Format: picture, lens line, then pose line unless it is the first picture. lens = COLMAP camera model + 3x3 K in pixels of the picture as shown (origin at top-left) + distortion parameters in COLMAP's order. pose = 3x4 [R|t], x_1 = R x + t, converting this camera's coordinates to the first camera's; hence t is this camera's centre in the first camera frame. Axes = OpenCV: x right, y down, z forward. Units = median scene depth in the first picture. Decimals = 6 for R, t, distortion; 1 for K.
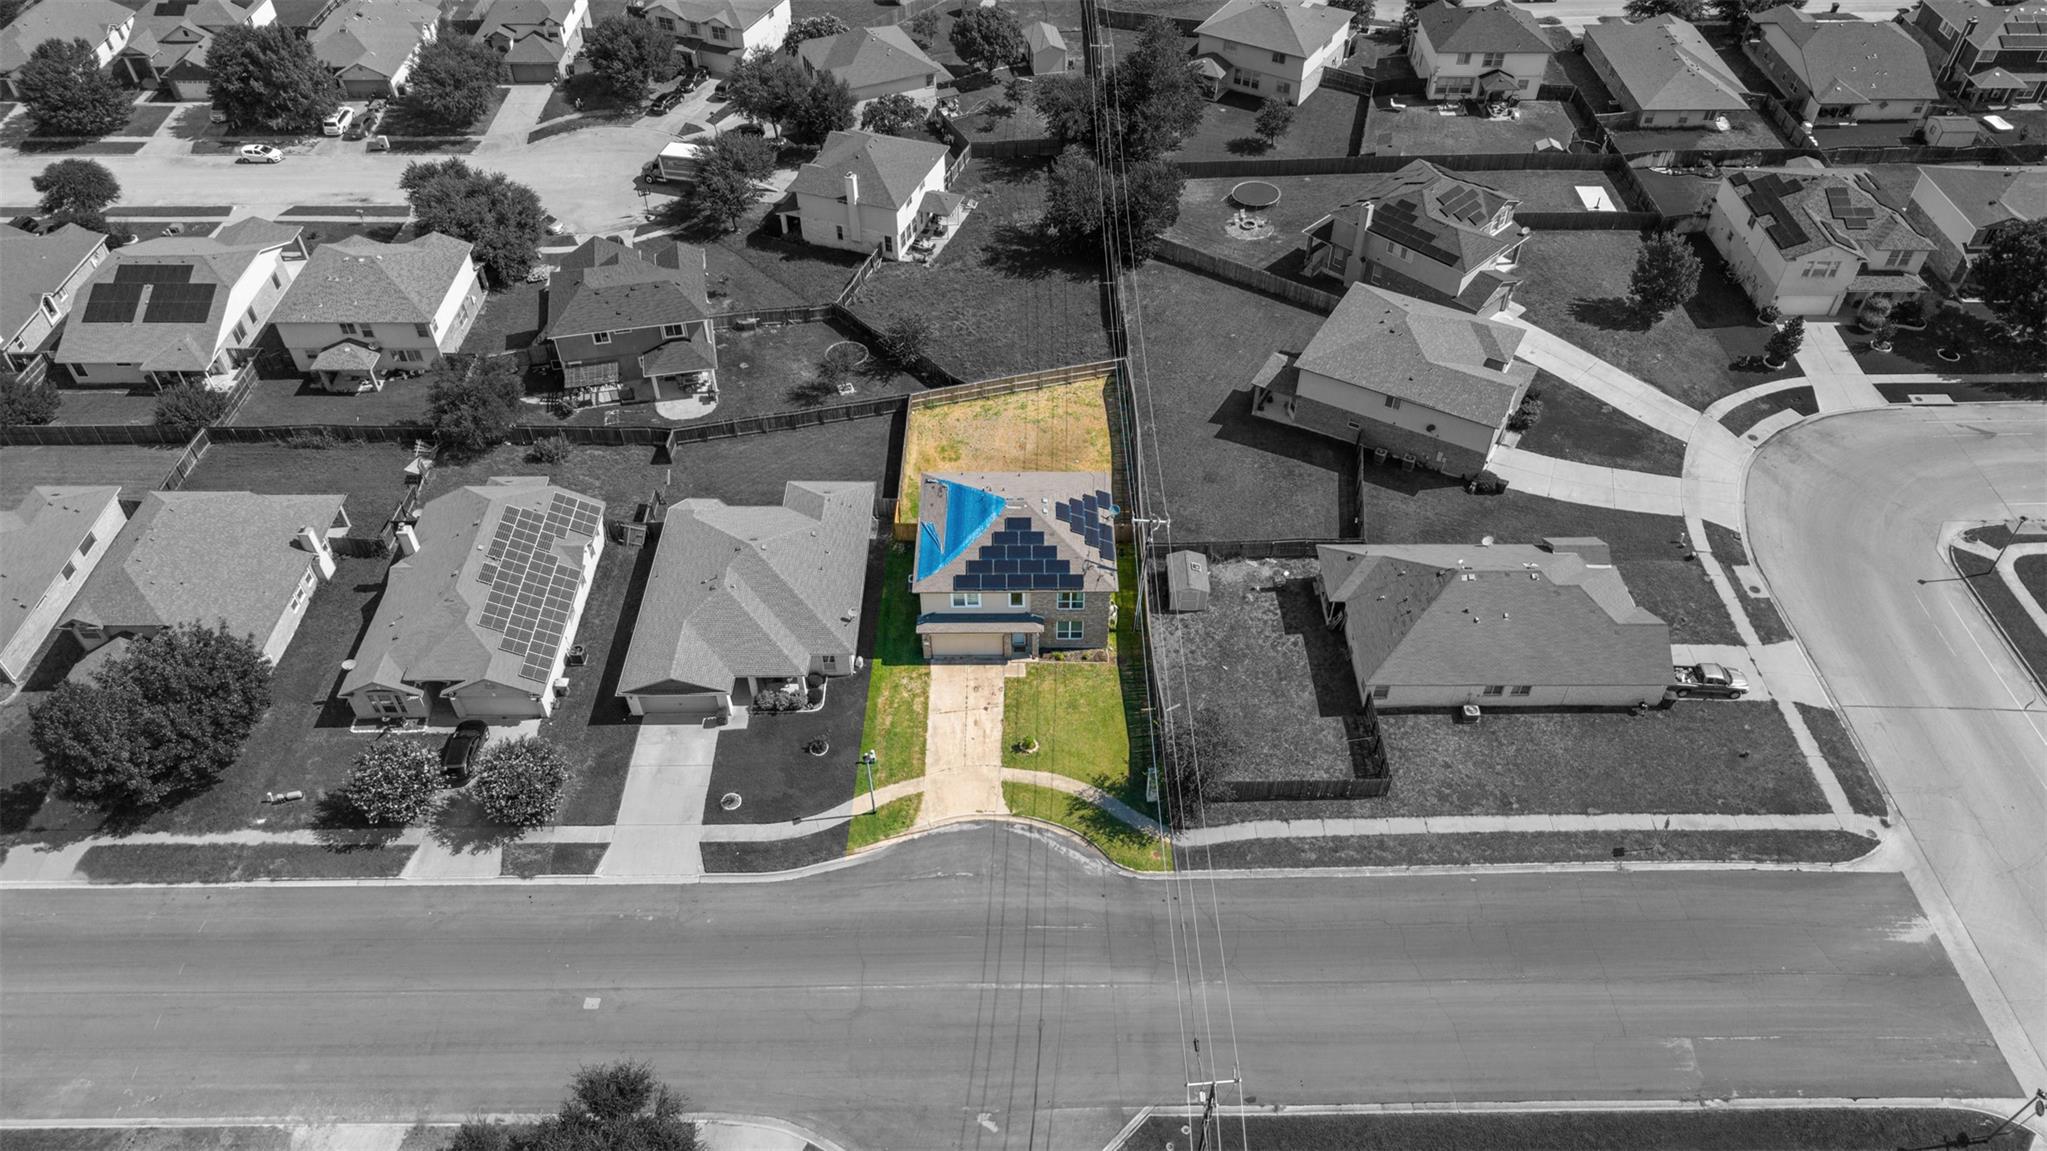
lens RADIAL K [[1367.3, 0, 1023.5], [0, 1367.3, 575.5], [0, 0, 1]] dist [0.035084, -0.048873]
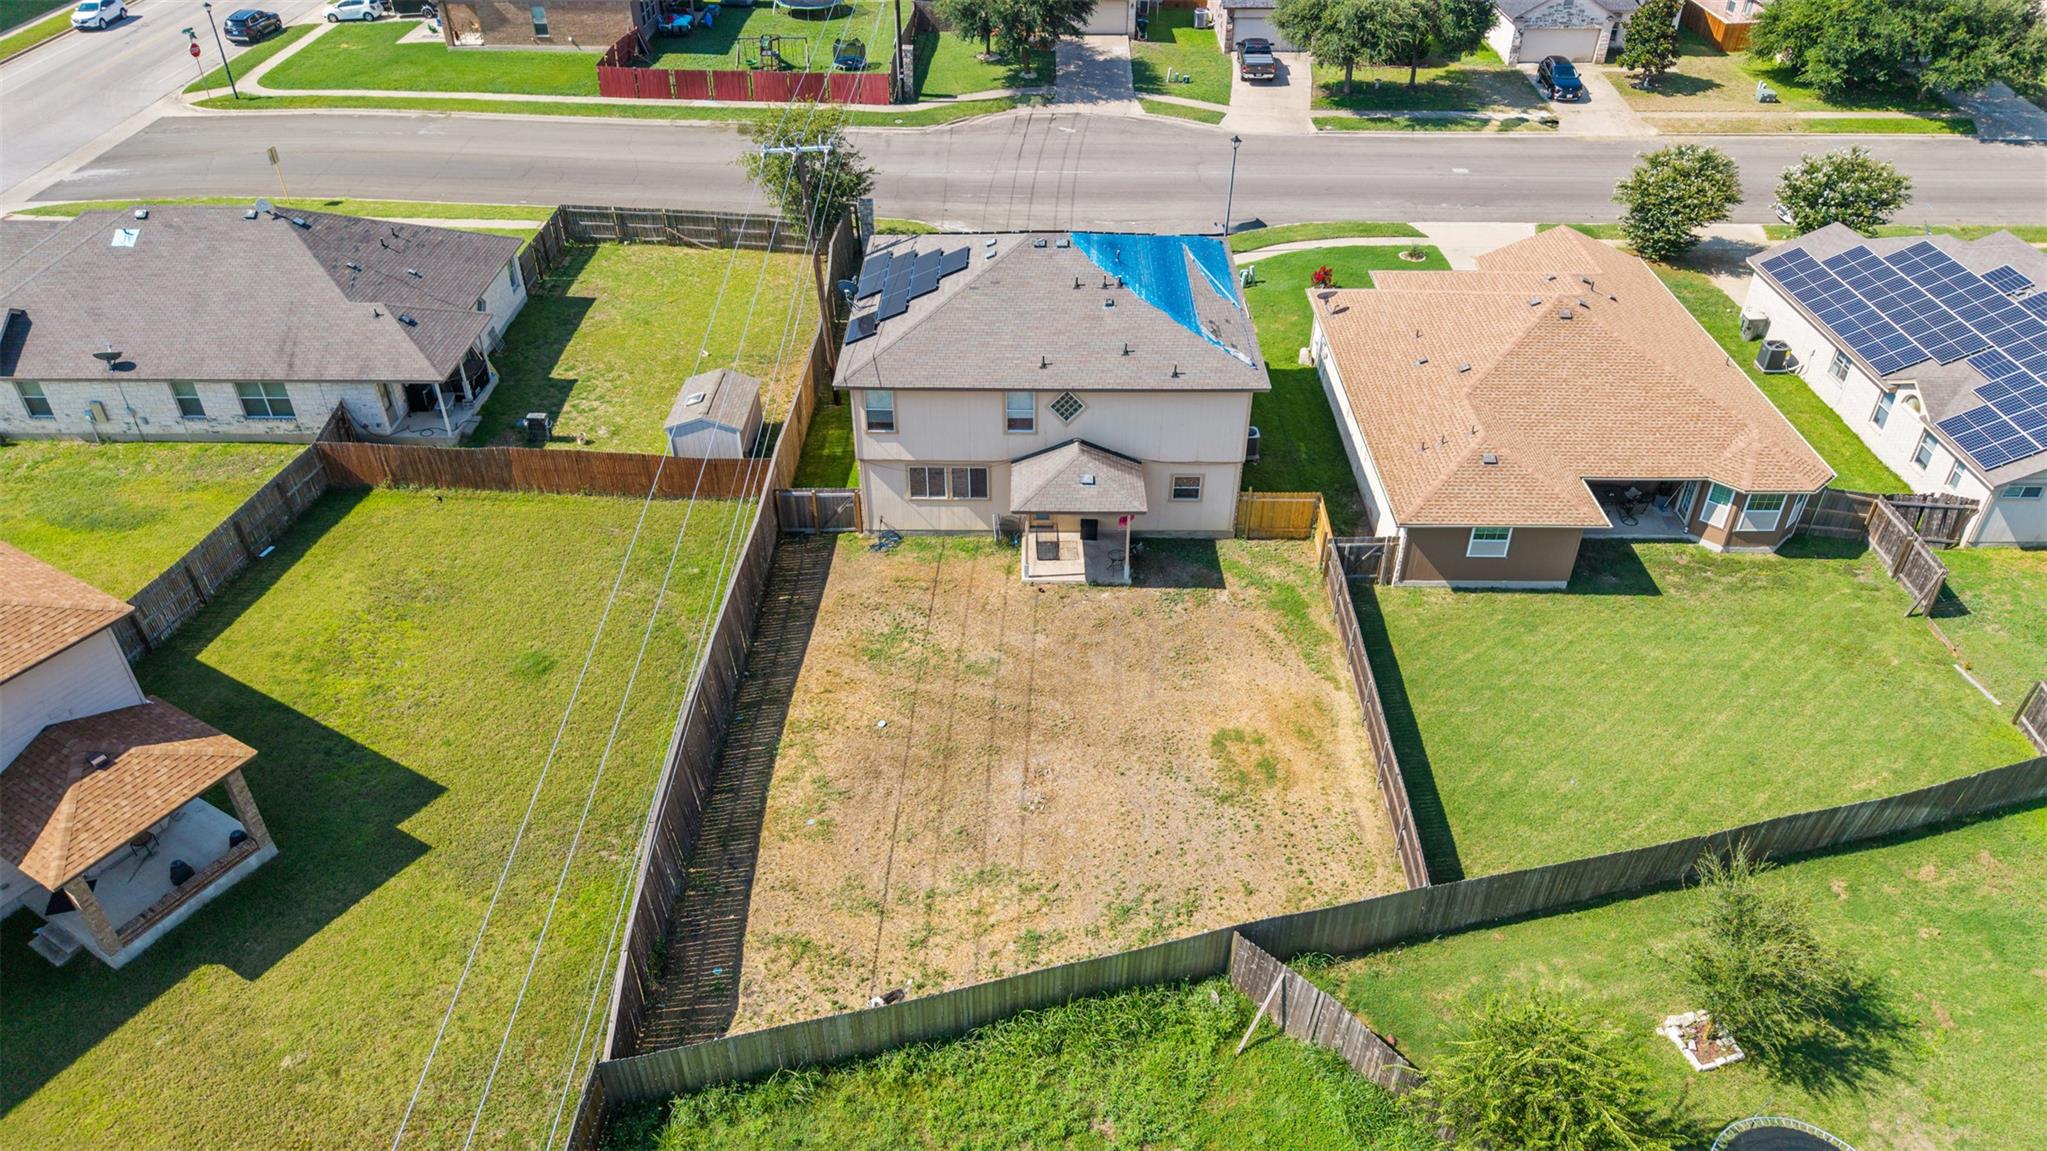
lens RADIAL K [[1388.8, 0, 1023.5], [0, 1388.8, 575.5], [0, 0, 1]] dist [0.006165, -0.001229]
pose [[-0.999920, -0.011873, 0.004380, 0.001272], [0.002130, 0.183321, 0.983051, -0.548611], [-0.012475, 0.982981, -0.183281, 1.263851]]
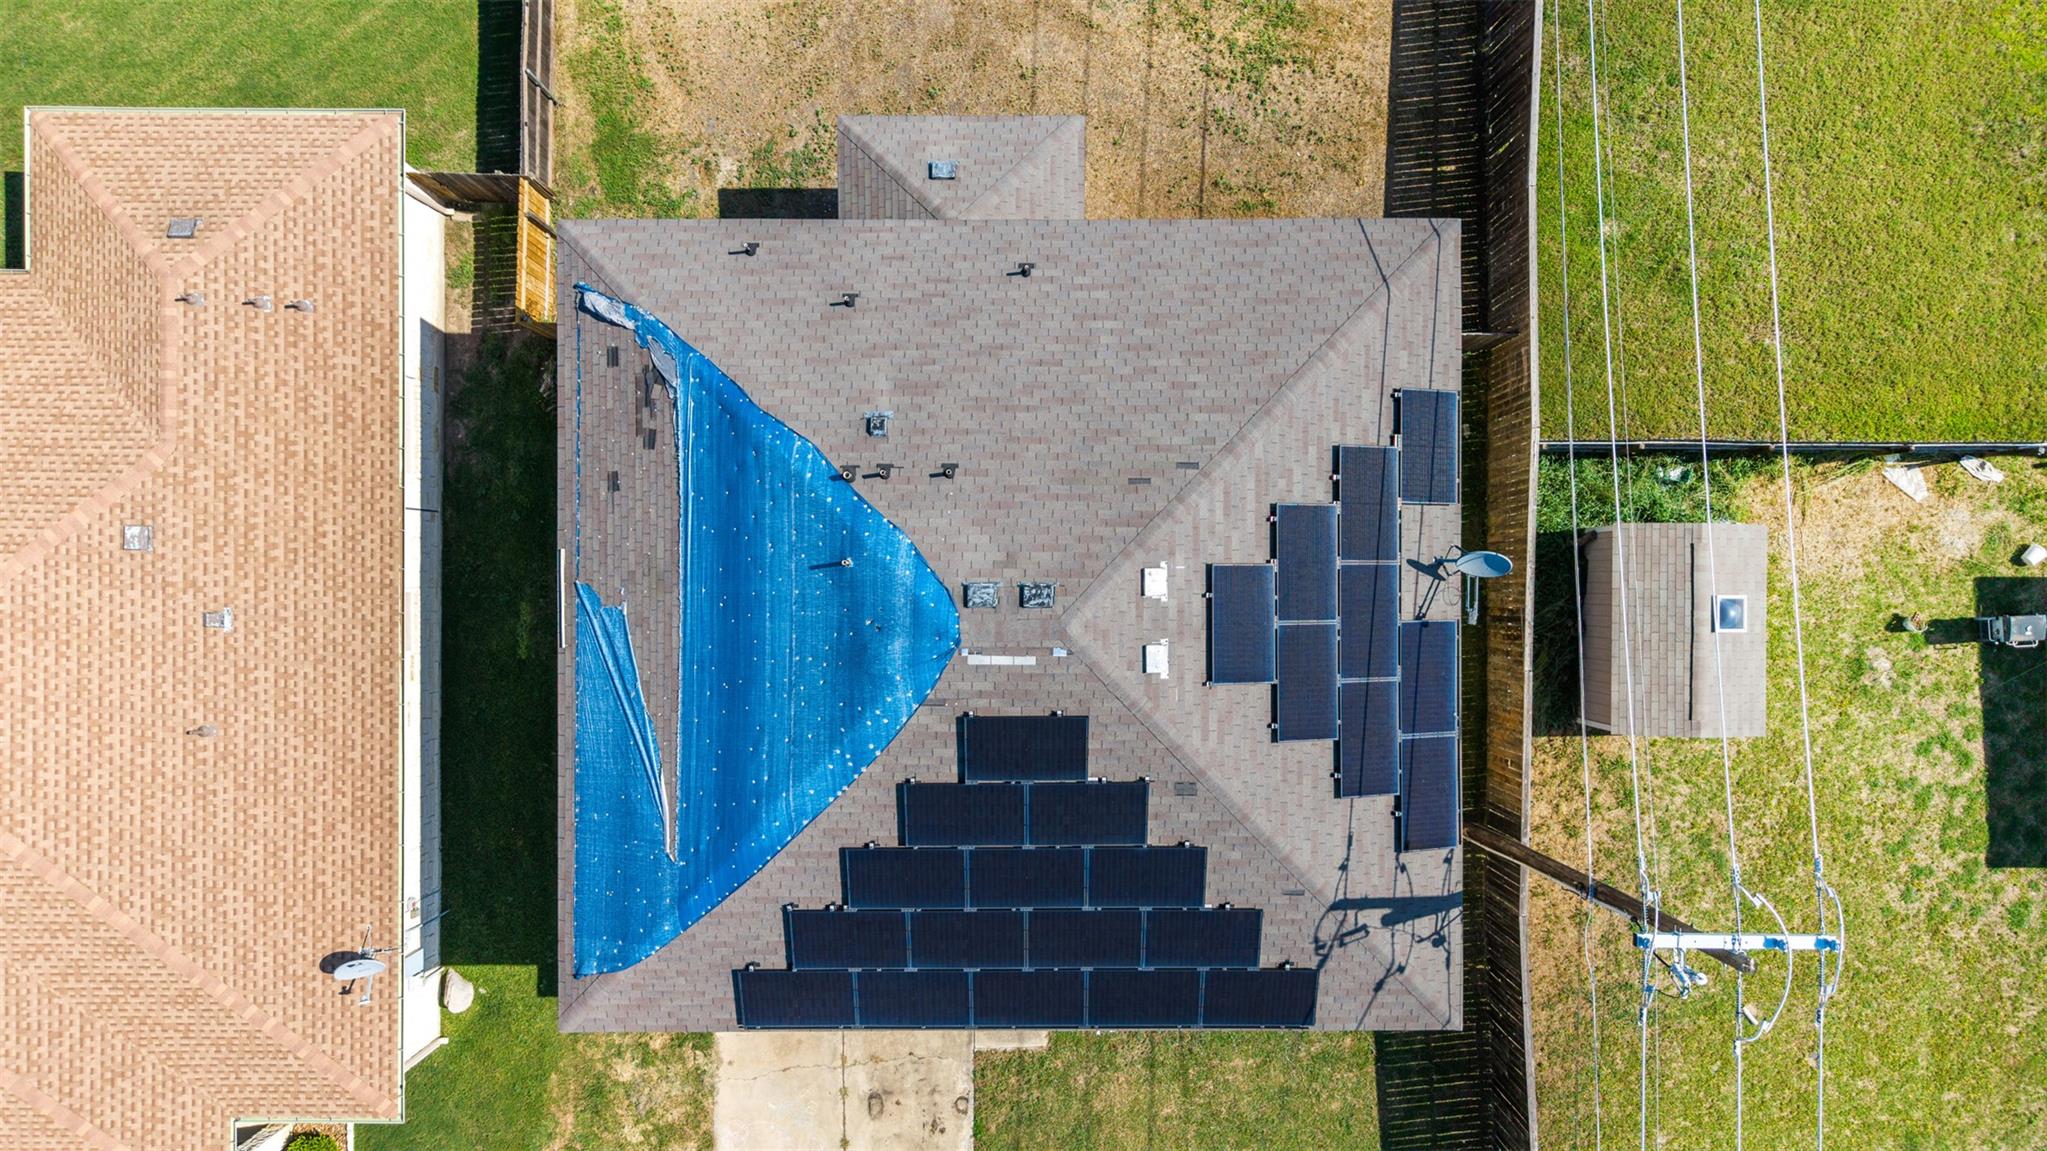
lens RADIAL K [[1367.3, 0, 1023.5], [0, 1367.3, 575.5], [0, 0, 1]] dist [0.035084, -0.048873]
pose [[0.999997, 0.000380, 0.002596, -0.004480], [-0.002120, 0.699973, 0.714167, -0.208509], [-0.001546, -0.714170, 0.699971, 0.903956]]
